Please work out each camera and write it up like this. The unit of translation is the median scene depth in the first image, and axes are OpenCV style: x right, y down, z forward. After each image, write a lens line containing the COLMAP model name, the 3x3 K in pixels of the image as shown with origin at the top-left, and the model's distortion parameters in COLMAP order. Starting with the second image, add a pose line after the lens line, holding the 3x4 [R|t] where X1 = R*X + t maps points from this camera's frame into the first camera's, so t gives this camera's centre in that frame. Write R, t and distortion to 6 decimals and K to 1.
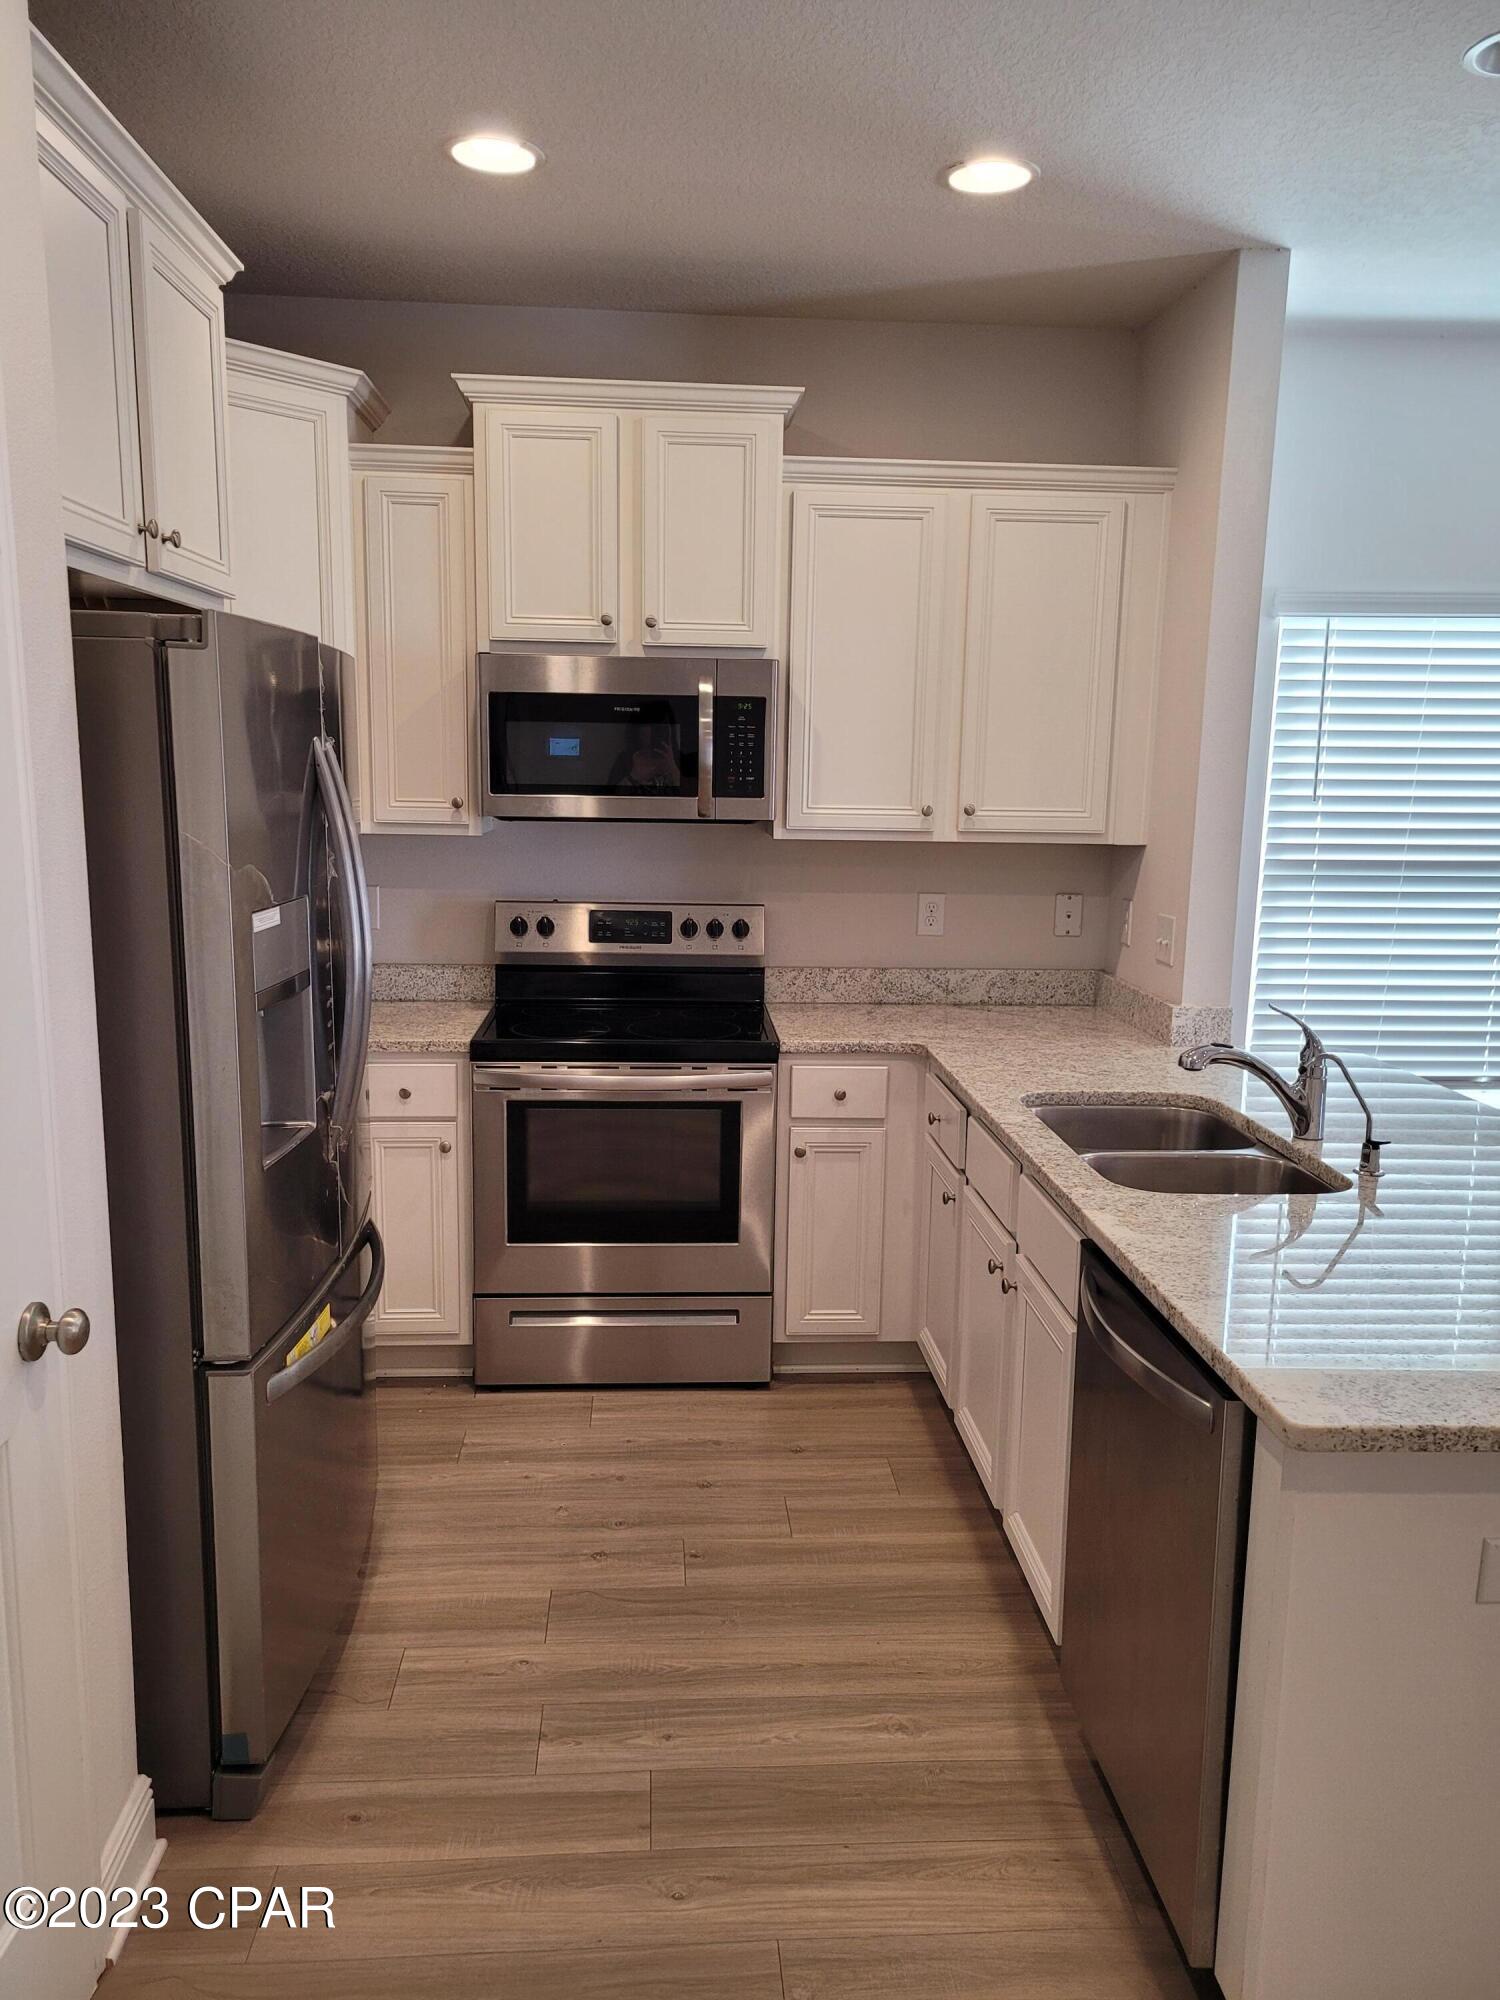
lens RADIAL K [[1511.6, 0, 750.0], [0, 1511.6, 1000.0], [0, 0, 1]] dist [0.054671, -0.006889]
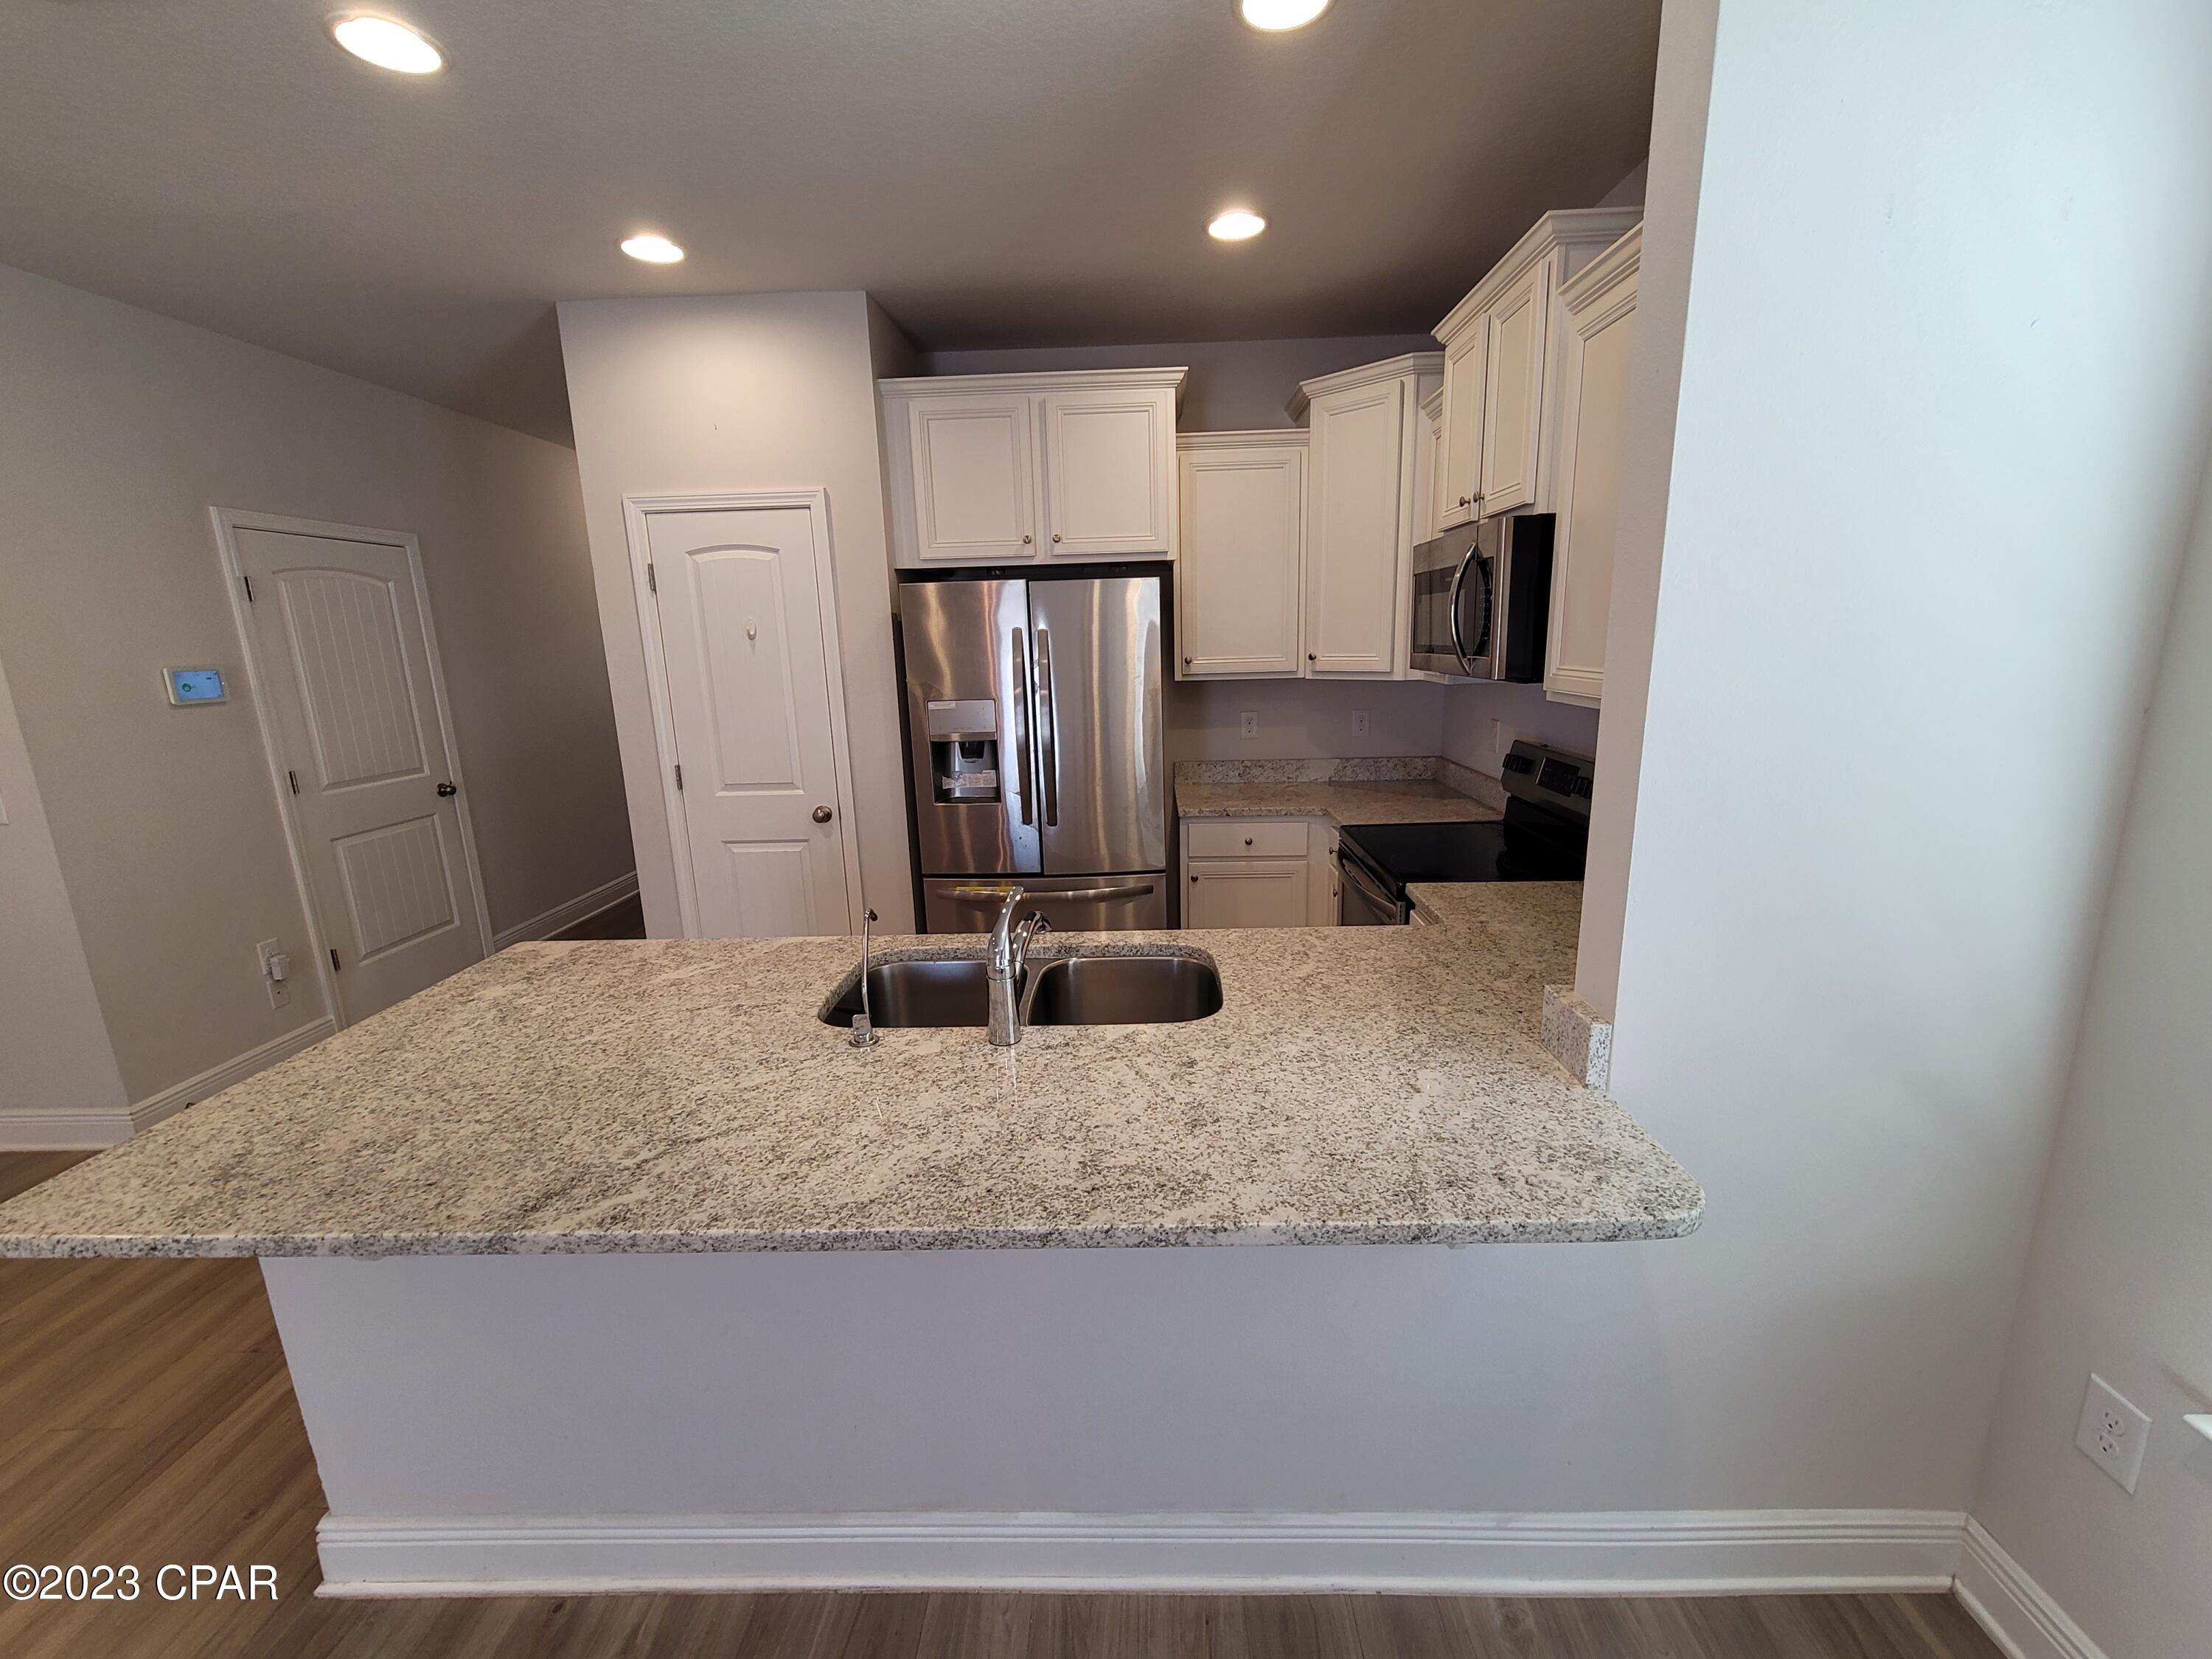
lens RADIAL K [[908.1, 0, 1113.3], [0, 908.1, 837.0], [0, 0, 1]] dist [0.003472, 0.000230]
pose [[-0.086784, 0.204205, -0.975074, 0.660377], [-0.131374, 0.967873, 0.214390, -0.115401], [0.987527, 0.146705, -0.057169, 0.804196]]
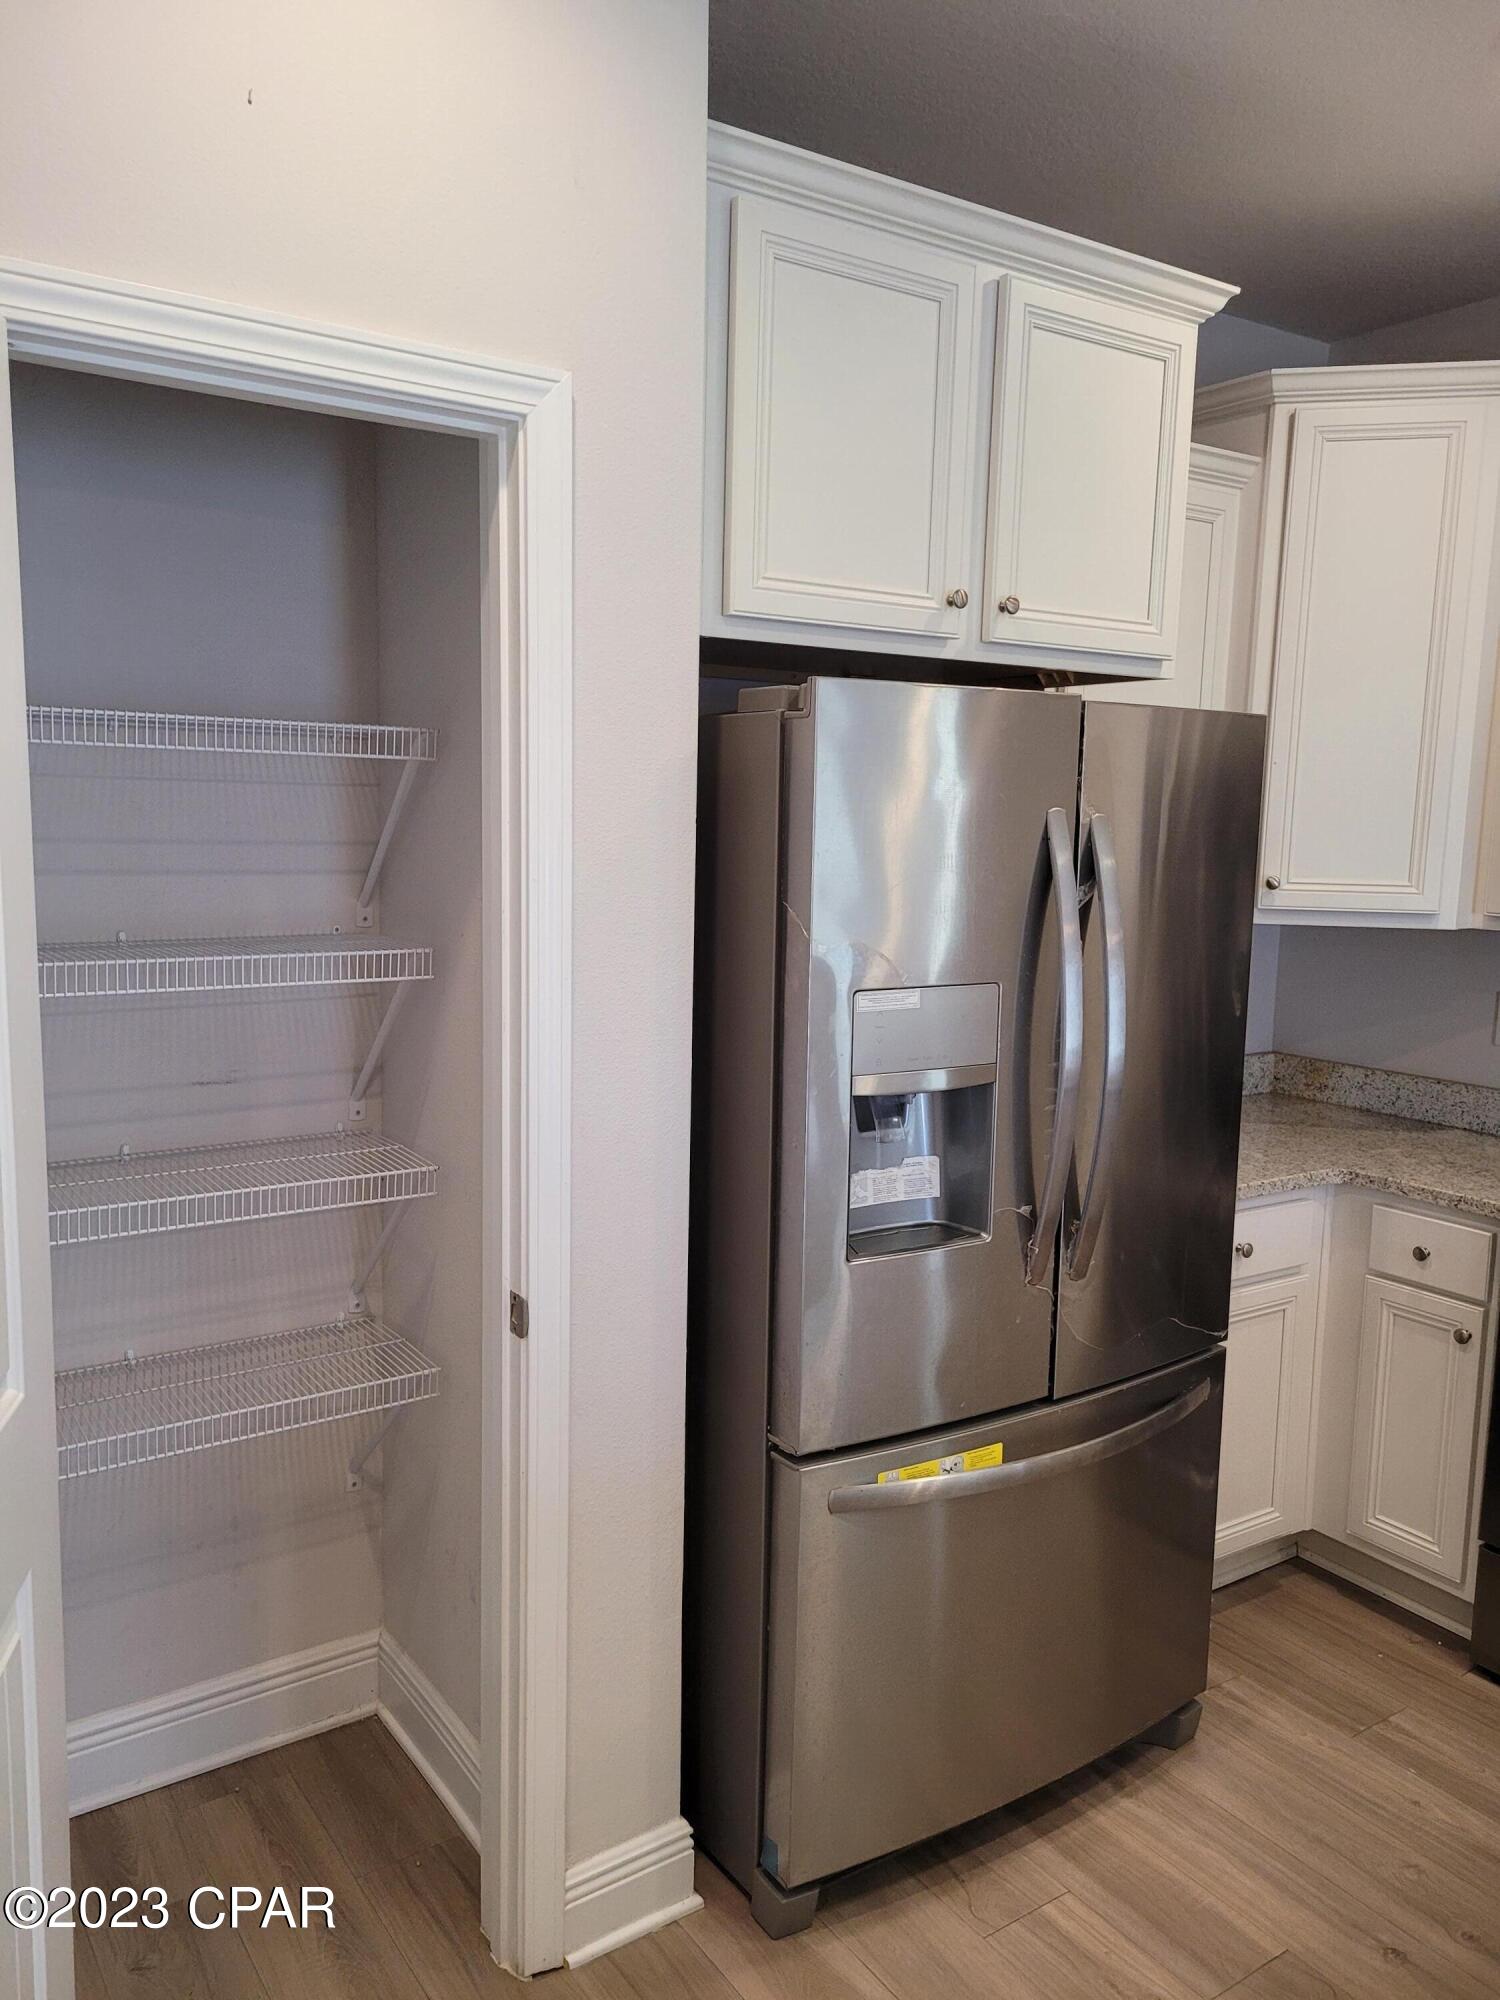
lens RADIAL K [[1511.6, 0, 750.0], [0, 1511.6, 1000.0], [0, 0, 1]] dist [0.054671, -0.006889]
pose [[0.514061, 0.104739, -0.851335, 0.252470], [-0.149710, 0.988238, 0.031183, -0.041123], [0.844587, 0.111423, 0.523696, 0.259004]]
